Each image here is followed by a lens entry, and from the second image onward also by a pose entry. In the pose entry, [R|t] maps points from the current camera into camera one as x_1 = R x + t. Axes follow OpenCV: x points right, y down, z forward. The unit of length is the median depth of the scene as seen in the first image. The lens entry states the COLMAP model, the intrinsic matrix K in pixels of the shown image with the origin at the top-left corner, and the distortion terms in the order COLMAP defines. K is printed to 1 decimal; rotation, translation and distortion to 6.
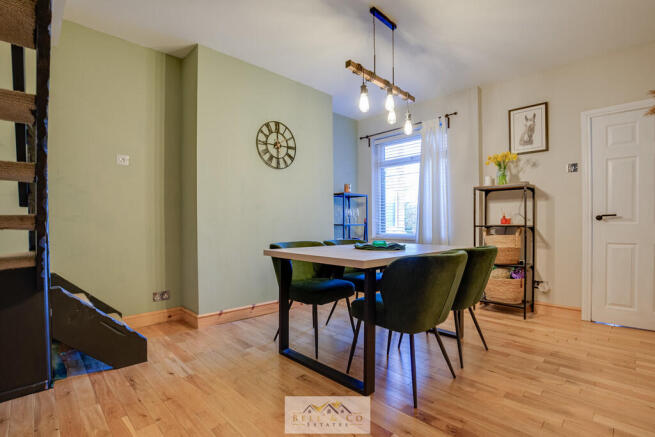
lens RADIAL K [[316.3, 0, 327.1], [0, 316.3, 220.7], [0, 0, 1]] dist [-0.023361, 0.000556]
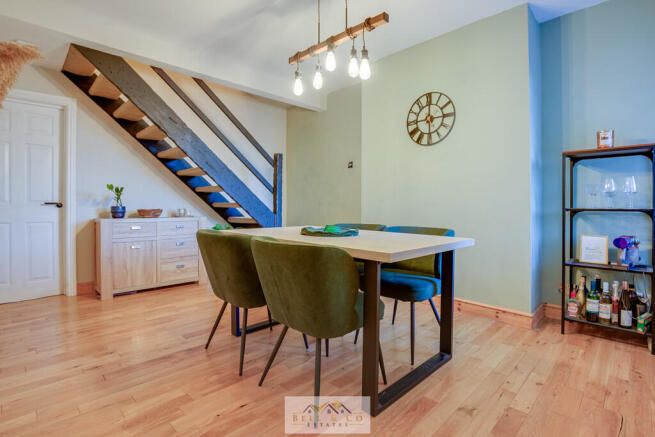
lens RADIAL K [[316.3, 0, 321.3], [0, 316.3, 205.6], [0, 0, 1]] dist [-0.023361, 0.000556]
pose [[0.007015, 0.003849, -0.999968, 0.747683], [-0.001750, 0.999991, 0.003837, 0.004137], [0.999974, 0.001723, 0.007022, 0.698188]]
